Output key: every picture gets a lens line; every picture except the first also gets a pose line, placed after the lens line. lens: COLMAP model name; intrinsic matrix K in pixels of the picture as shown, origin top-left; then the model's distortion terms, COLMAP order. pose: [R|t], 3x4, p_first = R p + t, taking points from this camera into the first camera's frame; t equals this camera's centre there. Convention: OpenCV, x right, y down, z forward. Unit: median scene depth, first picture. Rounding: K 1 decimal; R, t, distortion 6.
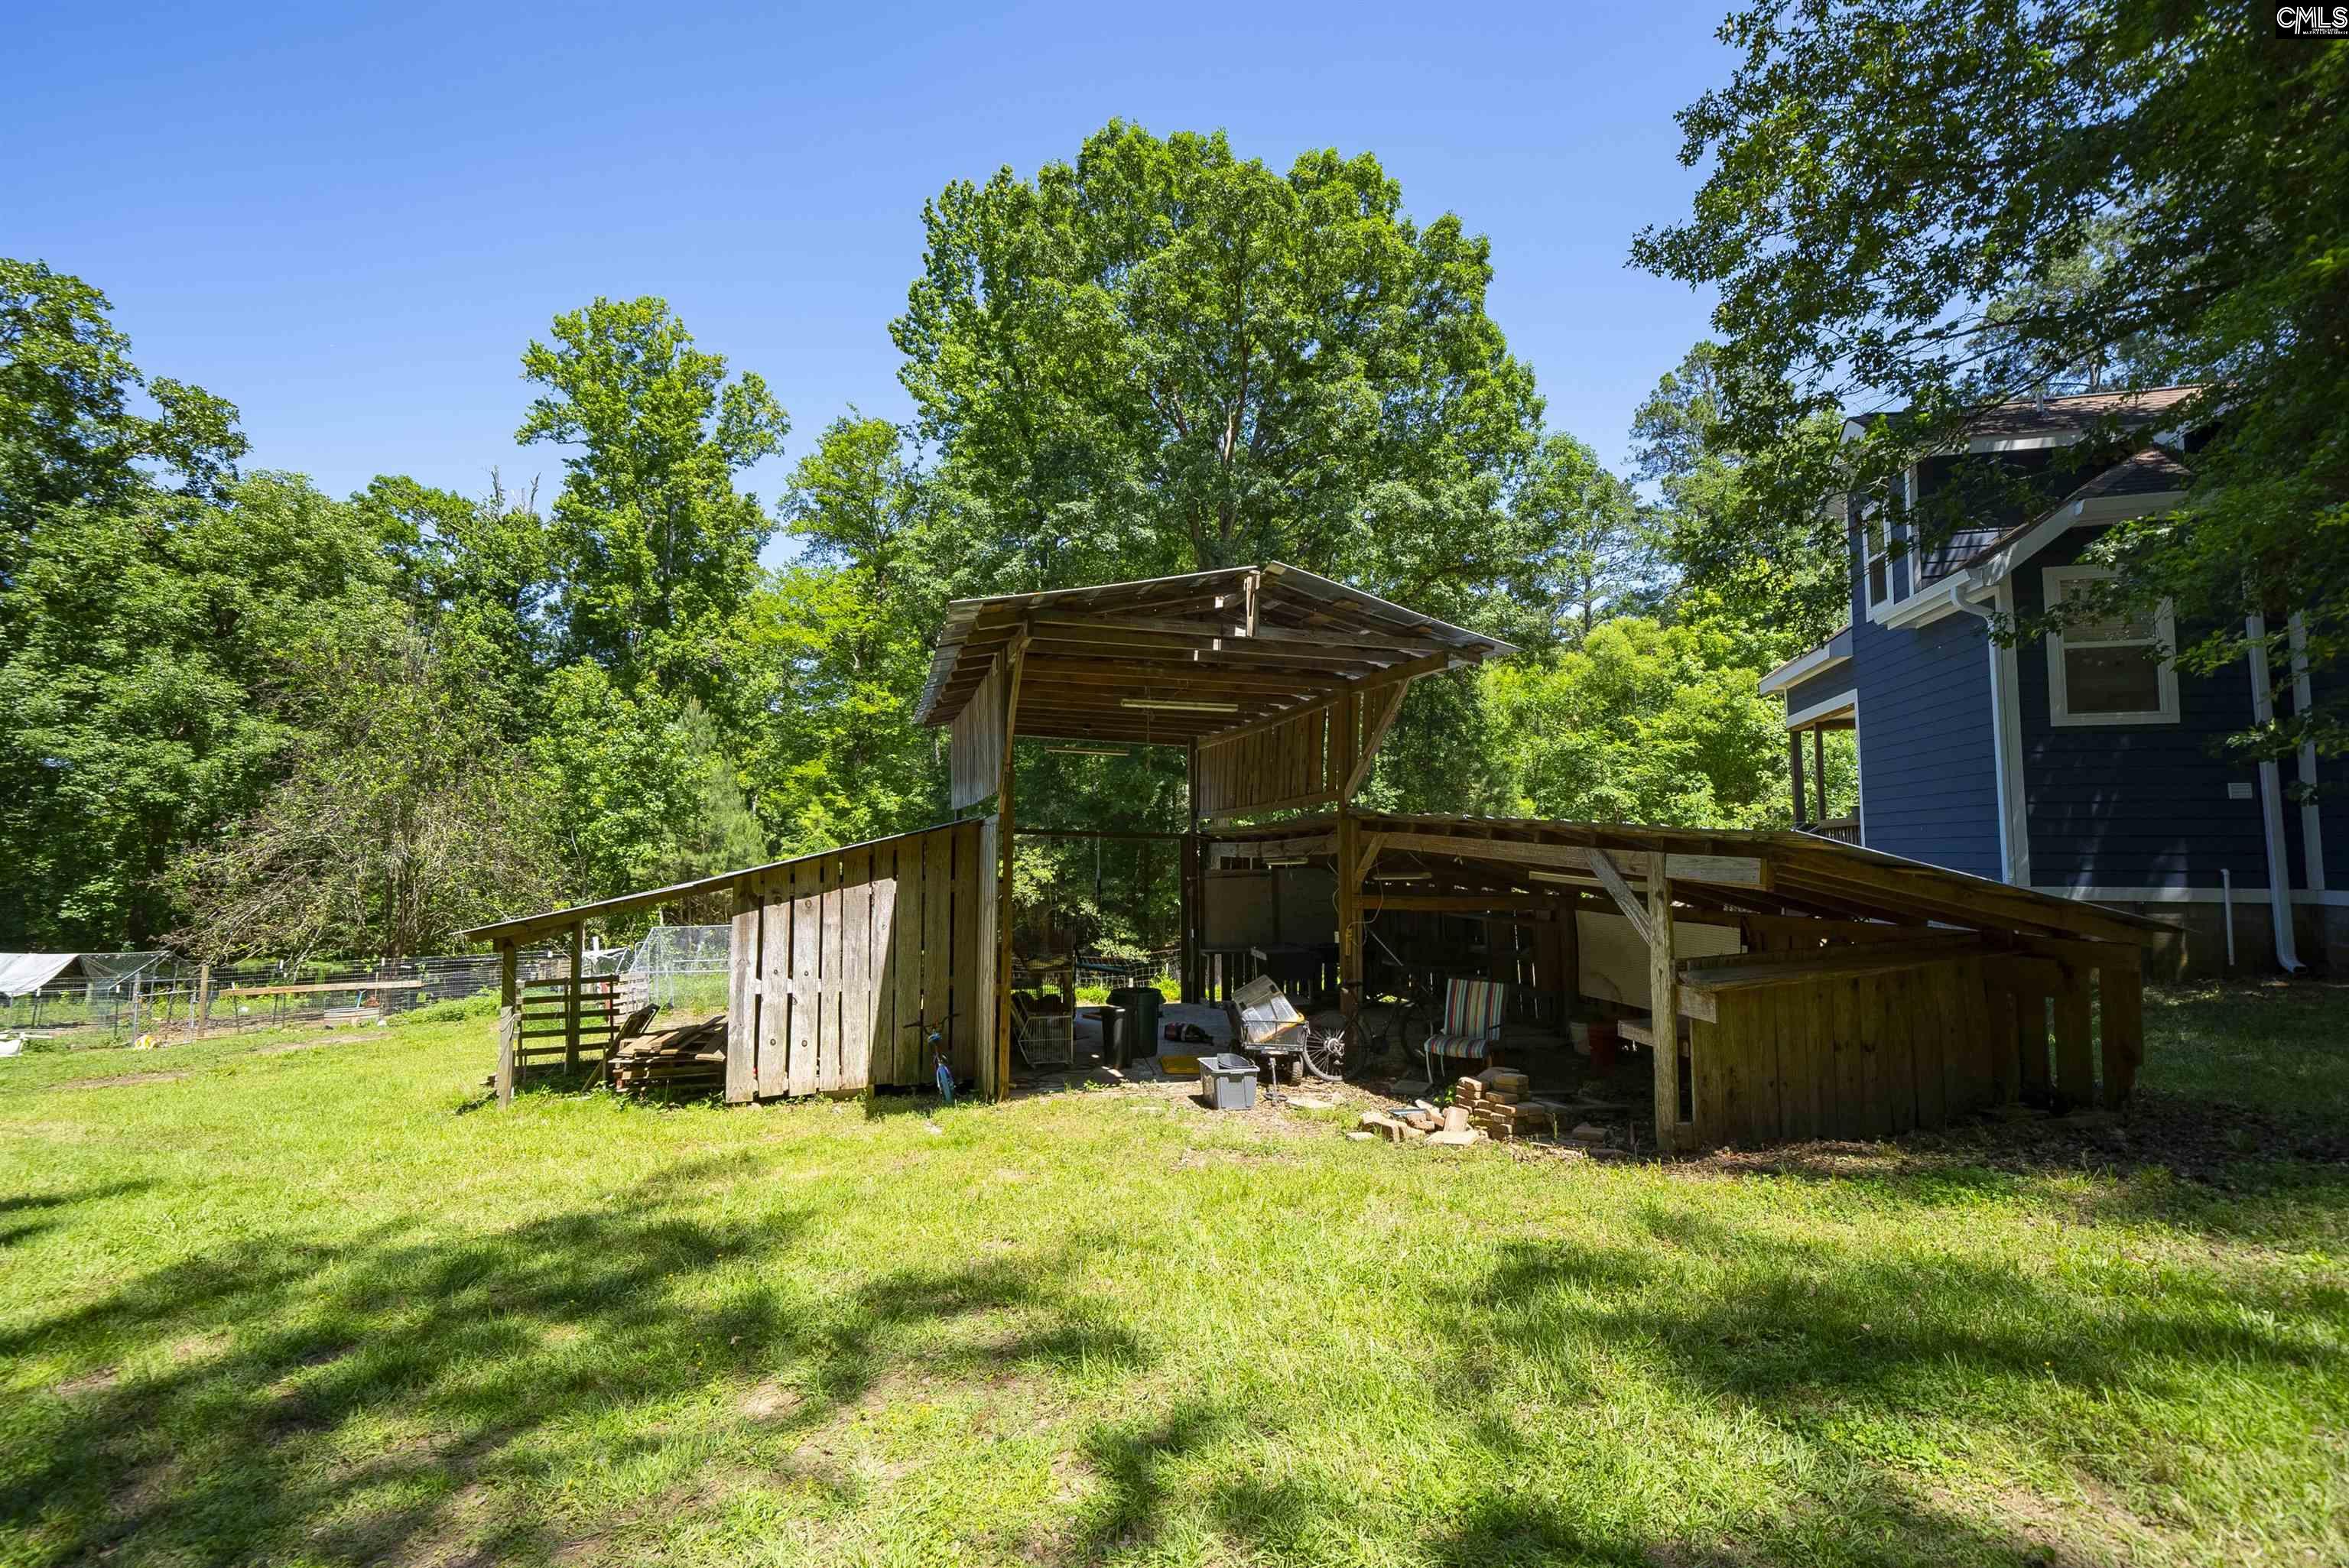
lens RADIAL K [[998.3, 0, 1174.5], [0, 998.3, 784.0], [0, 0, 1]] dist [-0.002438, 0.003048]
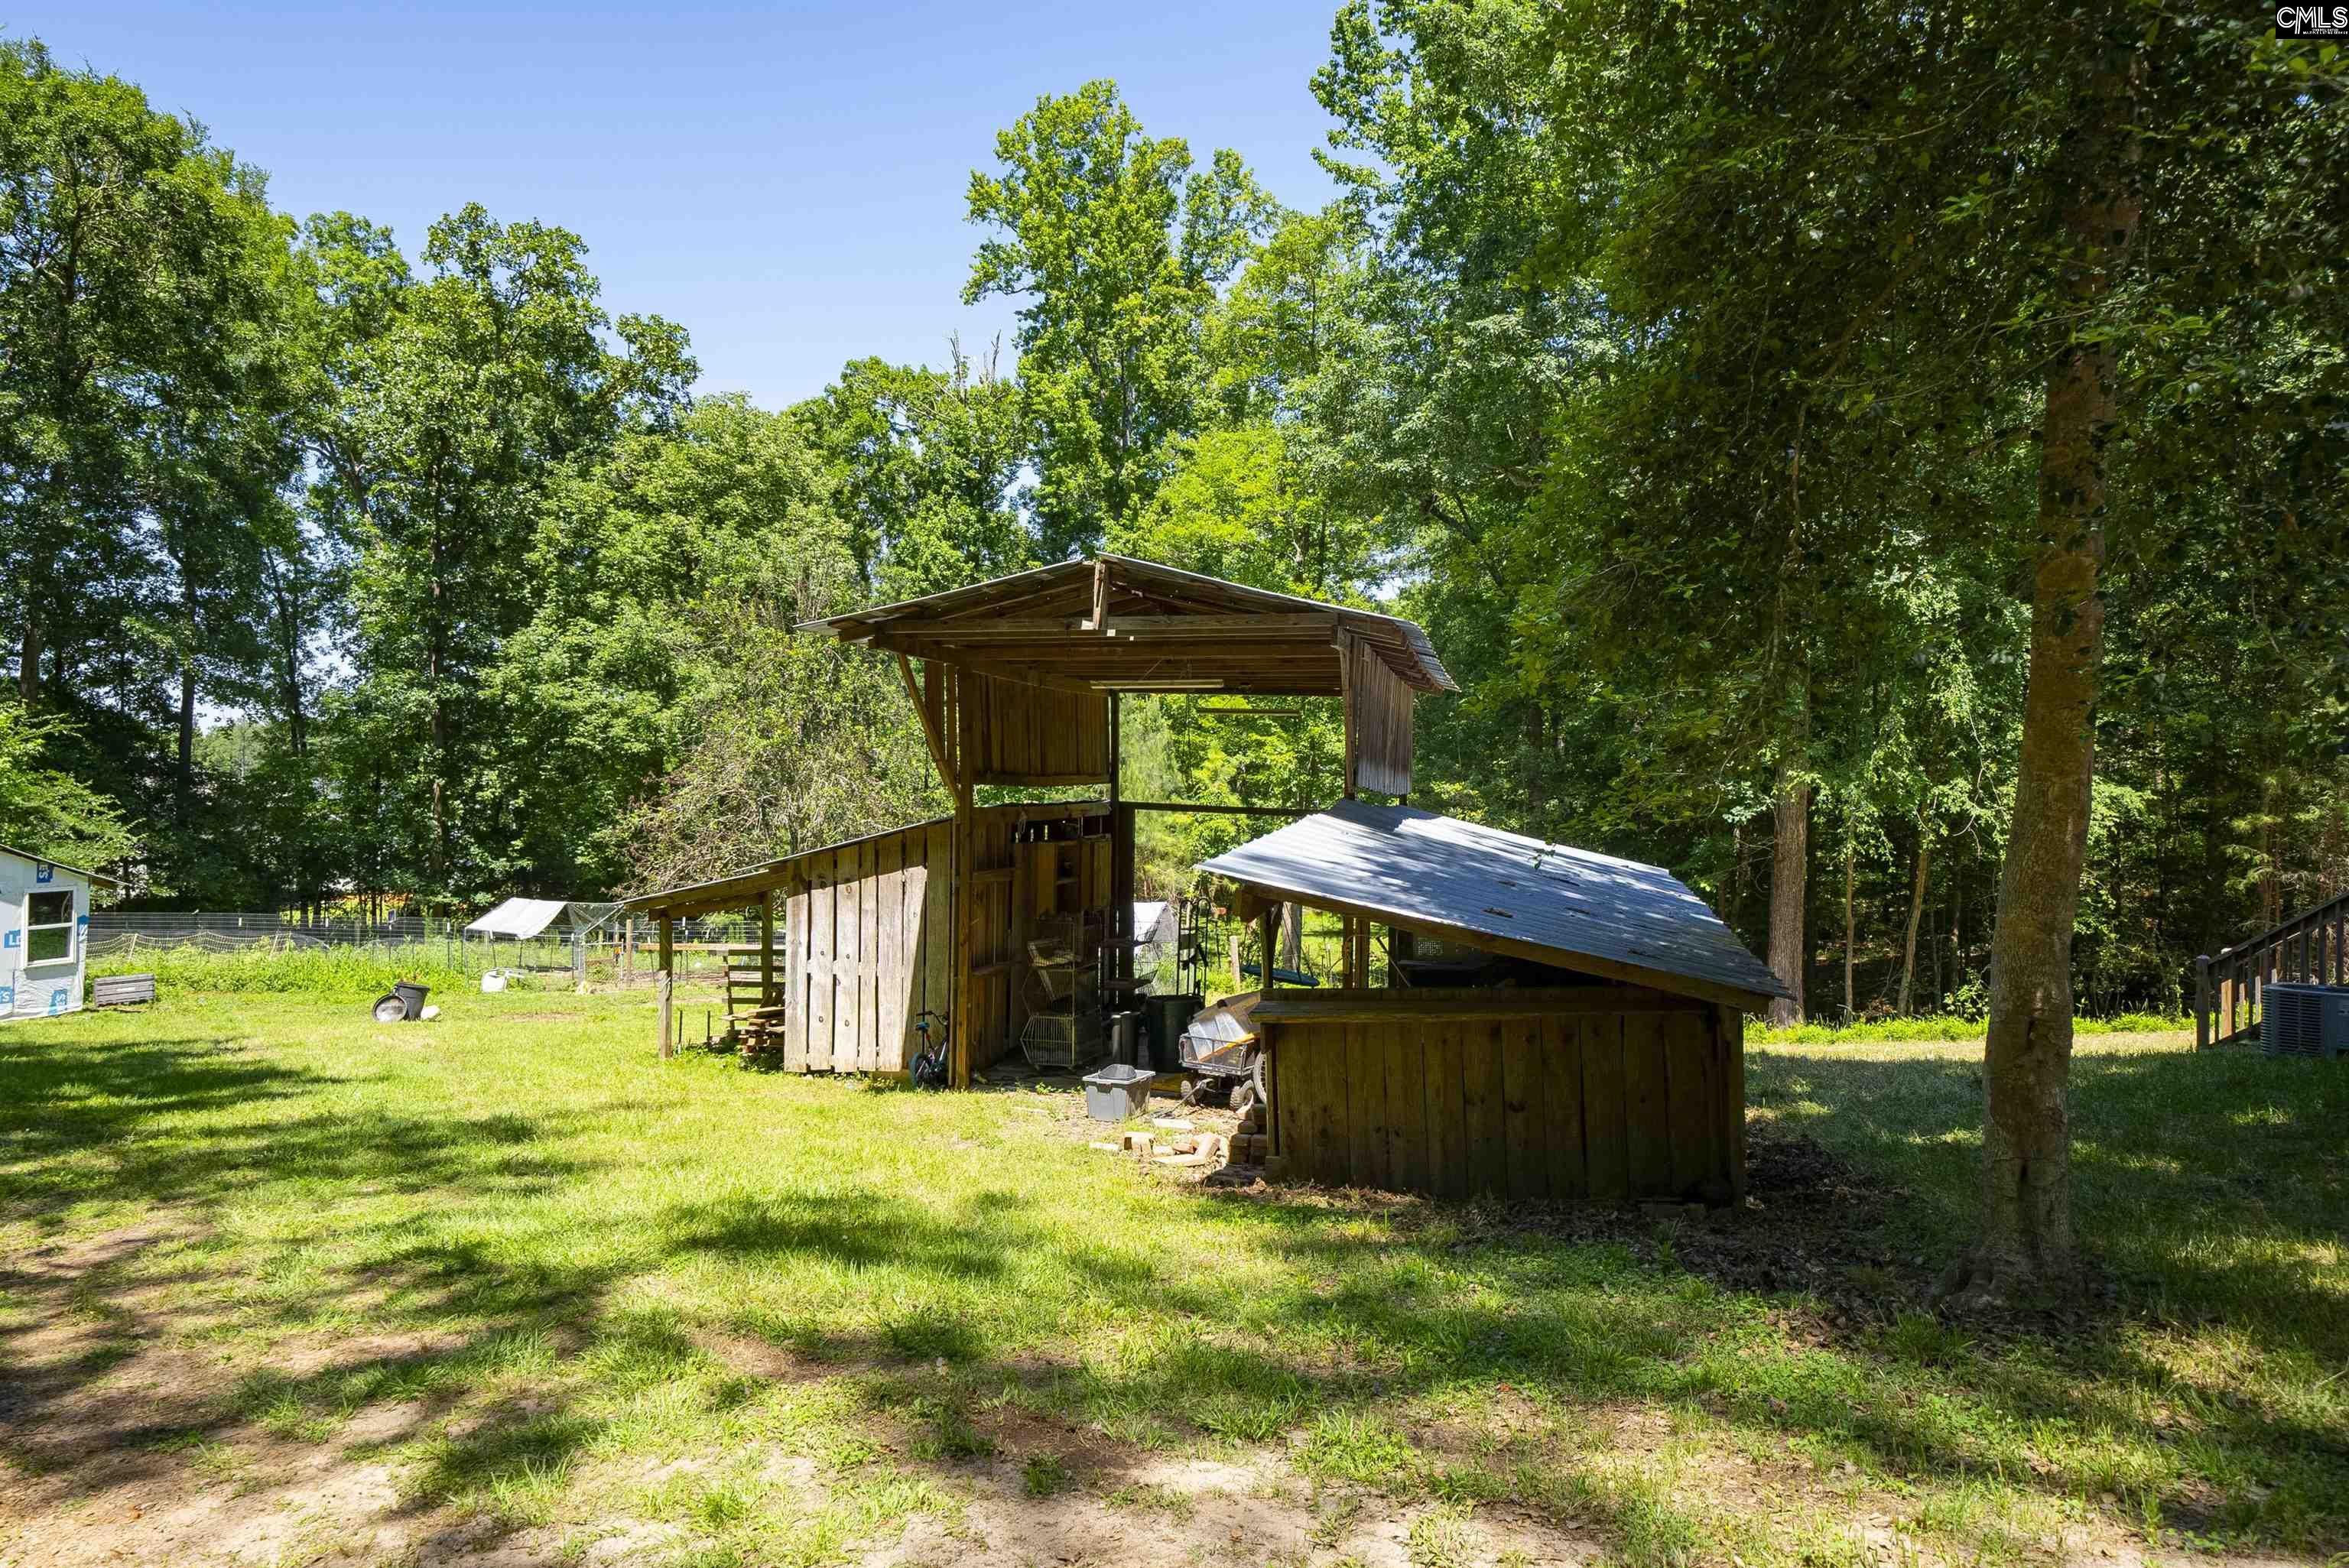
lens RADIAL K [[1570.1, 0, 1157.3], [0, 1570.1, 777.0], [0, 0, 1]] dist [0.027732, 0.009188]
pose [[0.853203, 0.000685, -0.521579, 0.238867], [0.029998, 0.998279, 0.050380, -0.021444], [0.520716, -0.058631, 0.851714, -0.065922]]
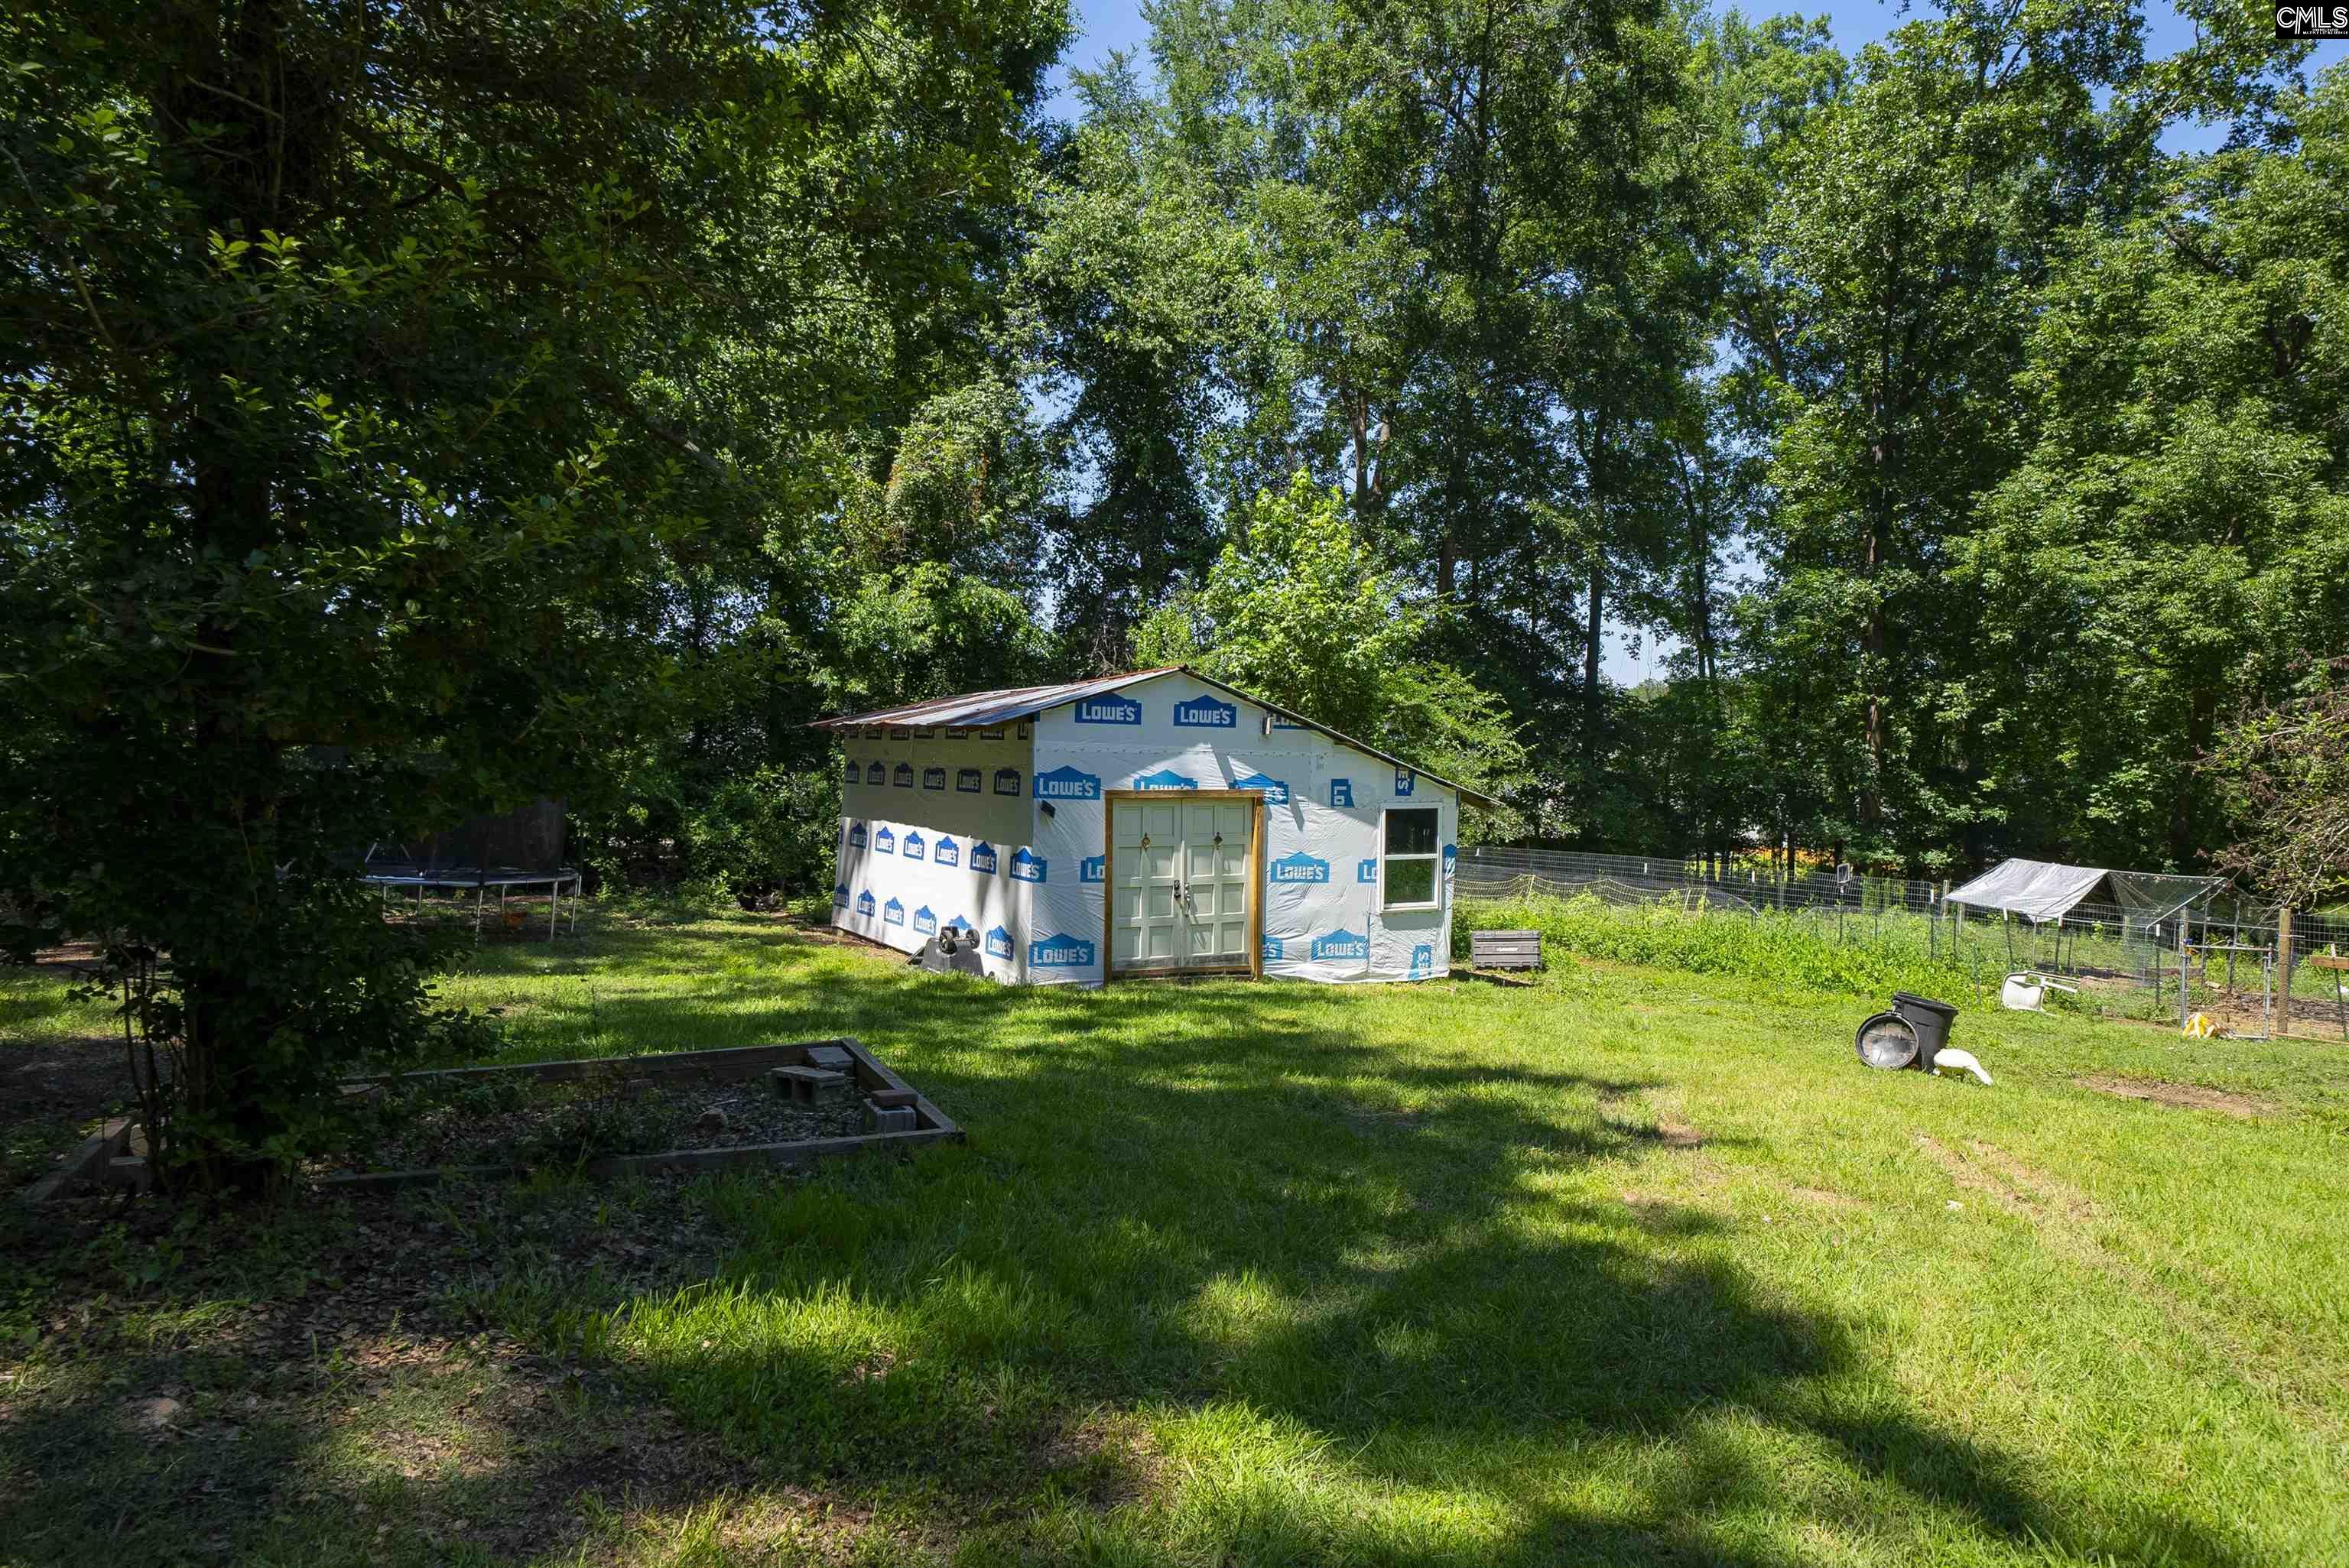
lens RADIAL K [[1570.1, 0, 1157.3], [0, 1570.1, 777.0], [0, 0, 1]] dist [0.027732, 0.009188]
pose [[0.195379, 0.023753, -0.980440, -0.143707], [0.057825, 0.997688, 0.035695, 0.026320], [0.979022, -0.063668, 0.193554, 0.139903]]
